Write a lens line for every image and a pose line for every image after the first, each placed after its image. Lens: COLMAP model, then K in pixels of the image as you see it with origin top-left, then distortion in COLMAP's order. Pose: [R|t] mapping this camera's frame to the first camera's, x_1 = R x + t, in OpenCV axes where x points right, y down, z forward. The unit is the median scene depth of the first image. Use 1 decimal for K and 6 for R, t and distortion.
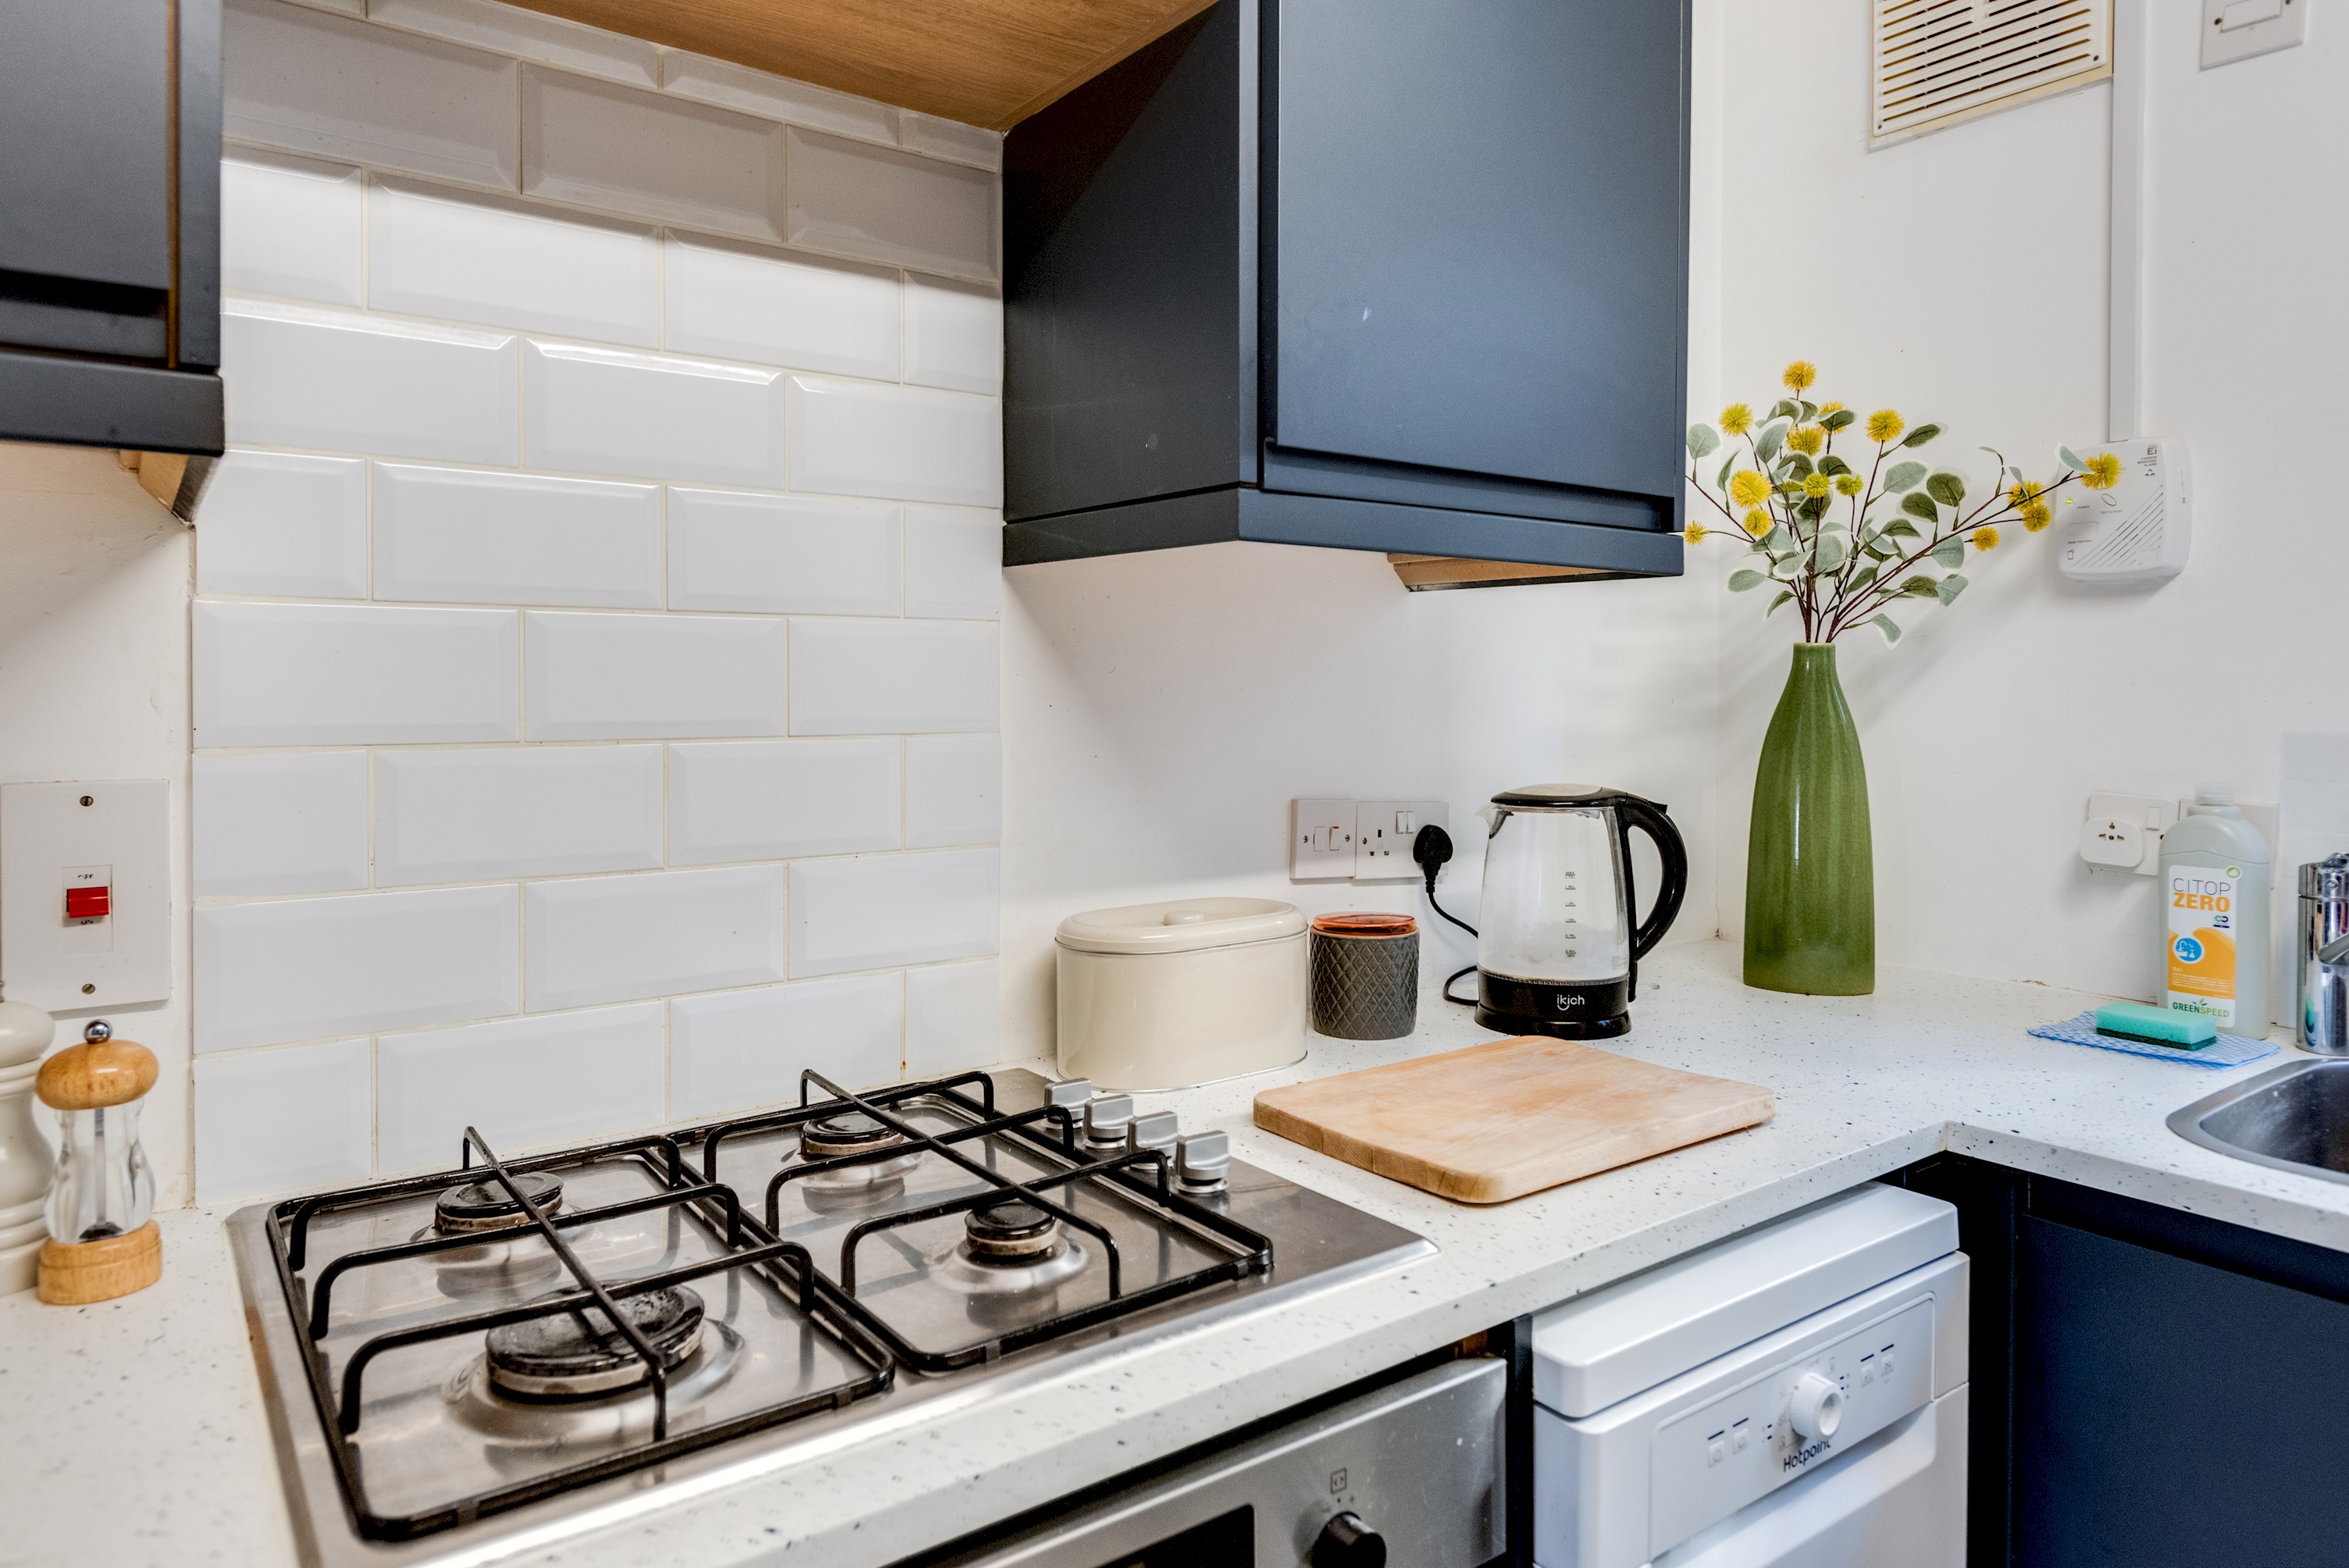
lens RADIAL K [[1406.3, 0, 1173.9], [0, 1406.3, 684.4], [0, 0, 1]] dist [-0.000201, -0.001439]
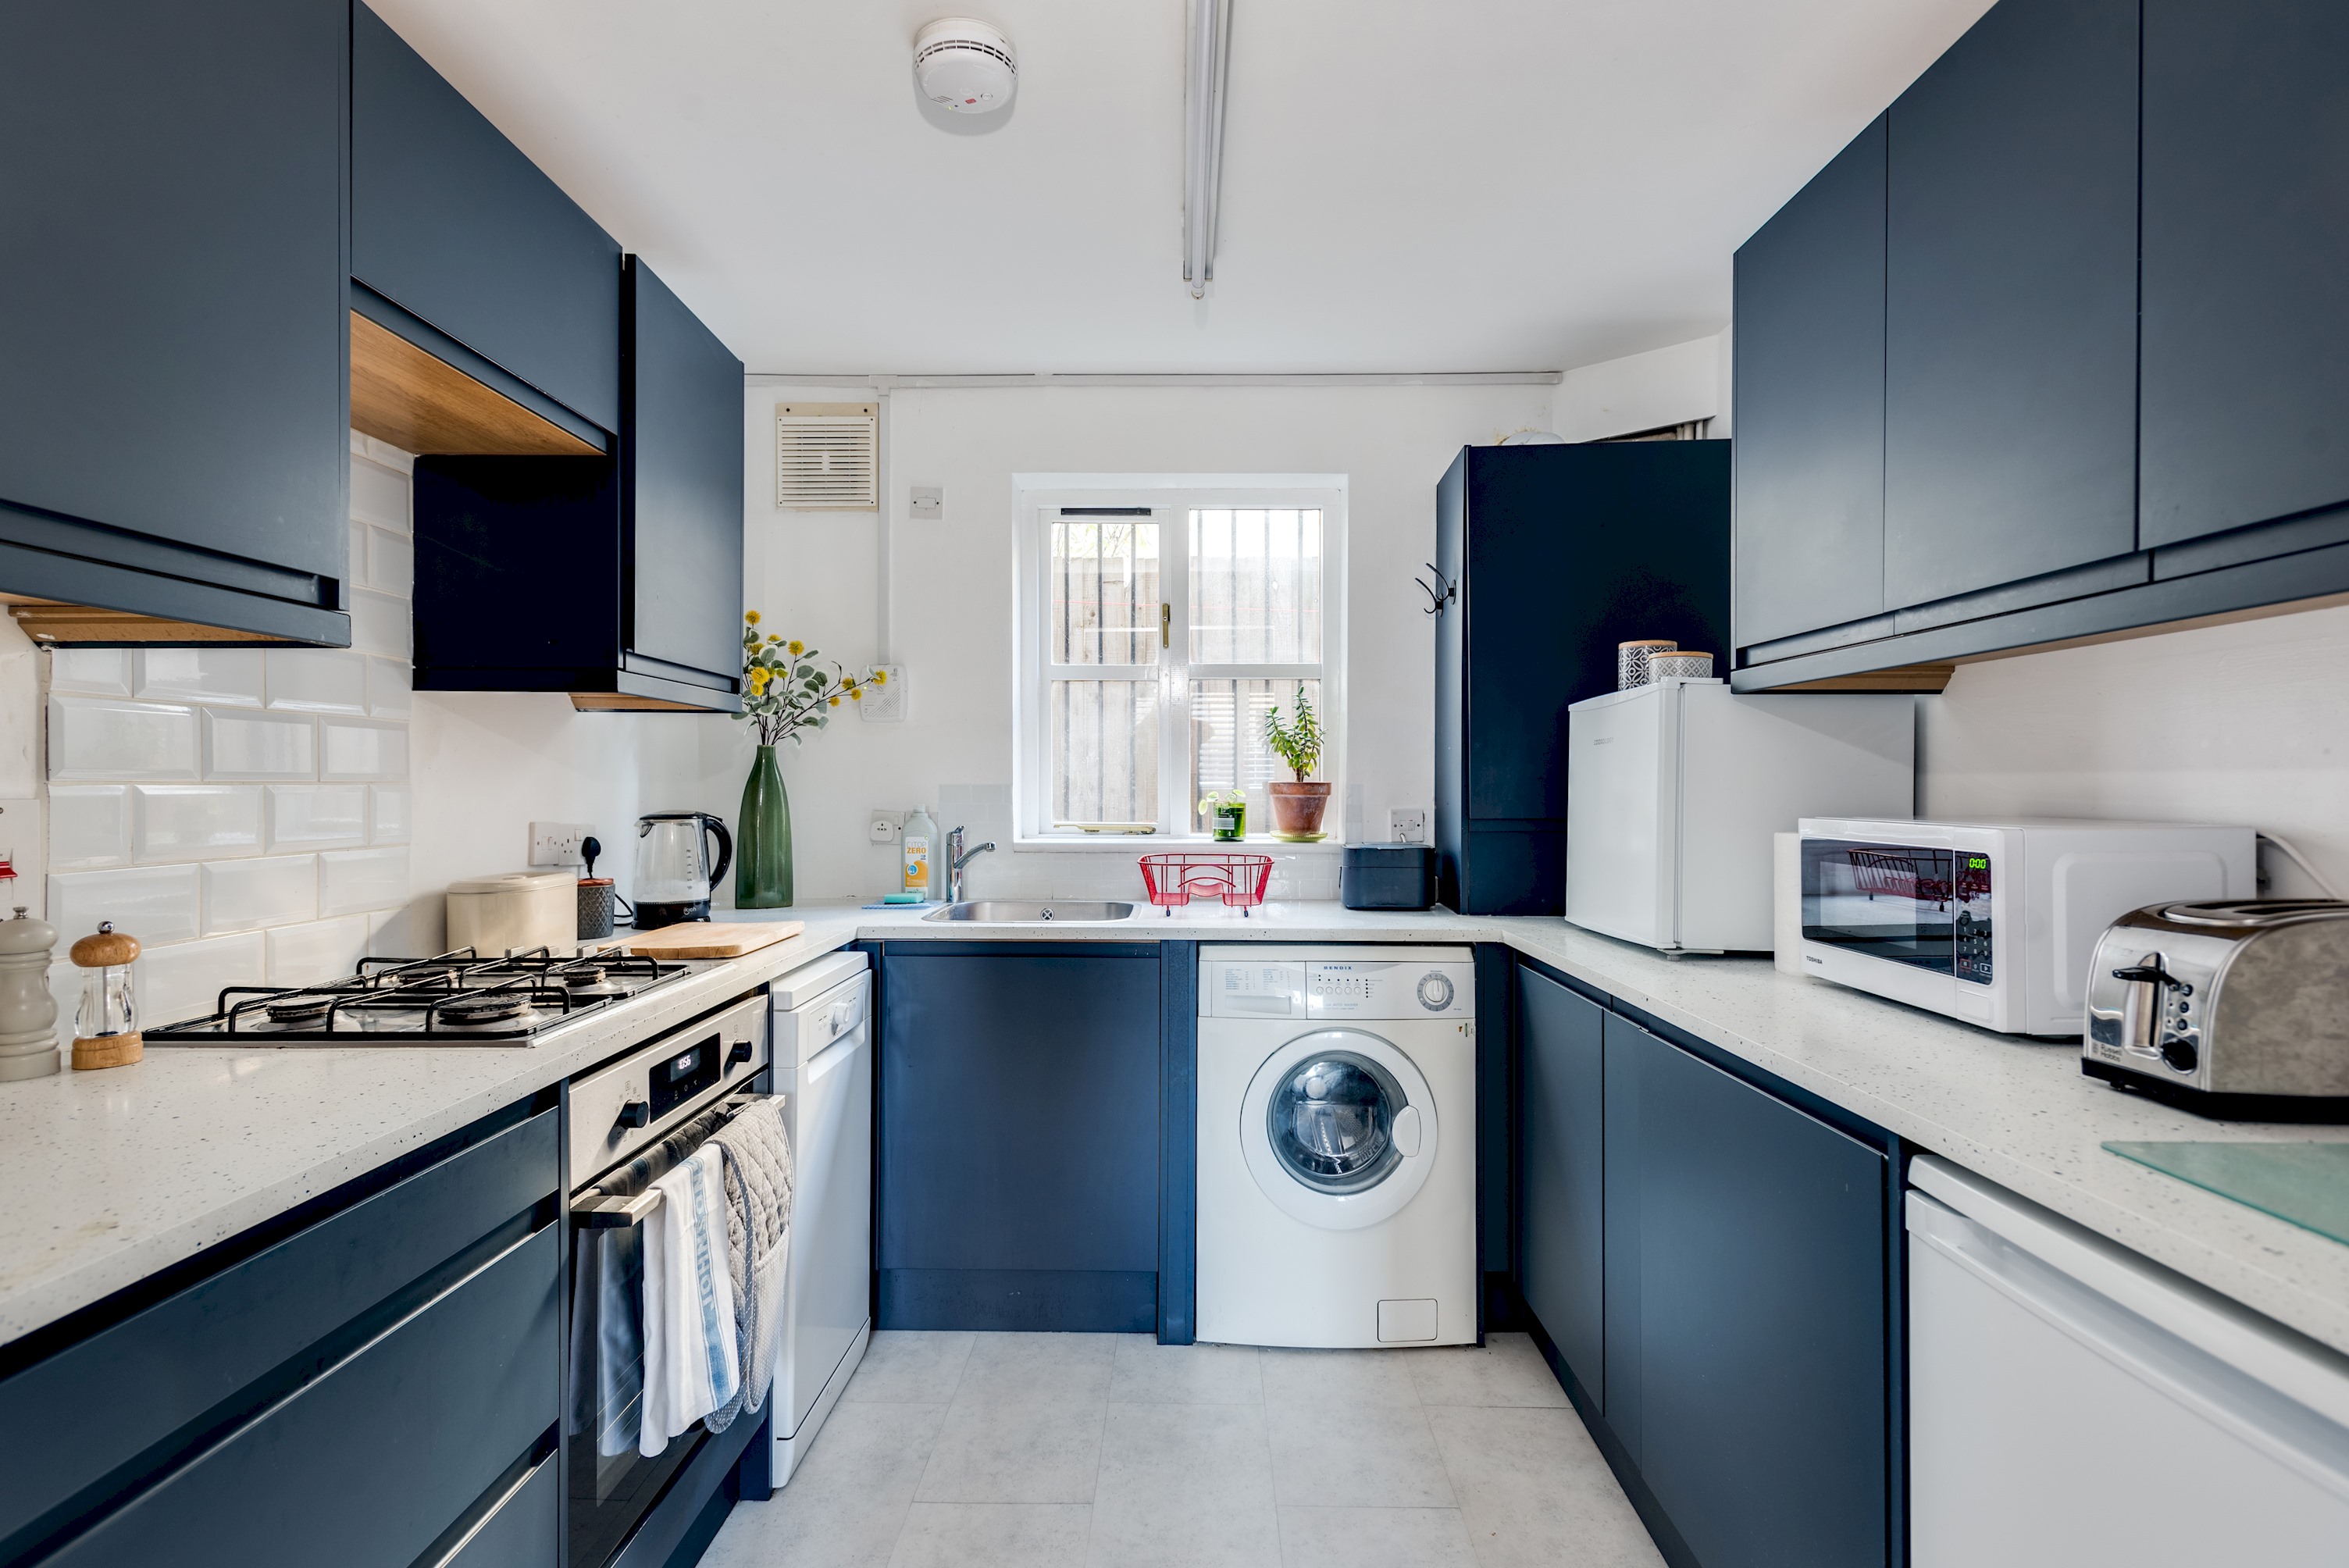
lens RADIAL K [[1223.6, 0, 1271.2], [0, 1223.6, 818.6], [0, 0, 1]] dist [0.002475, 0.000496]
pose [[0.529611, -0.025992, 0.847842, -0.767942], [0.008279, 0.999641, 0.025474, 0.043662], [-0.848200, -0.006473, 0.529637, -0.684162]]
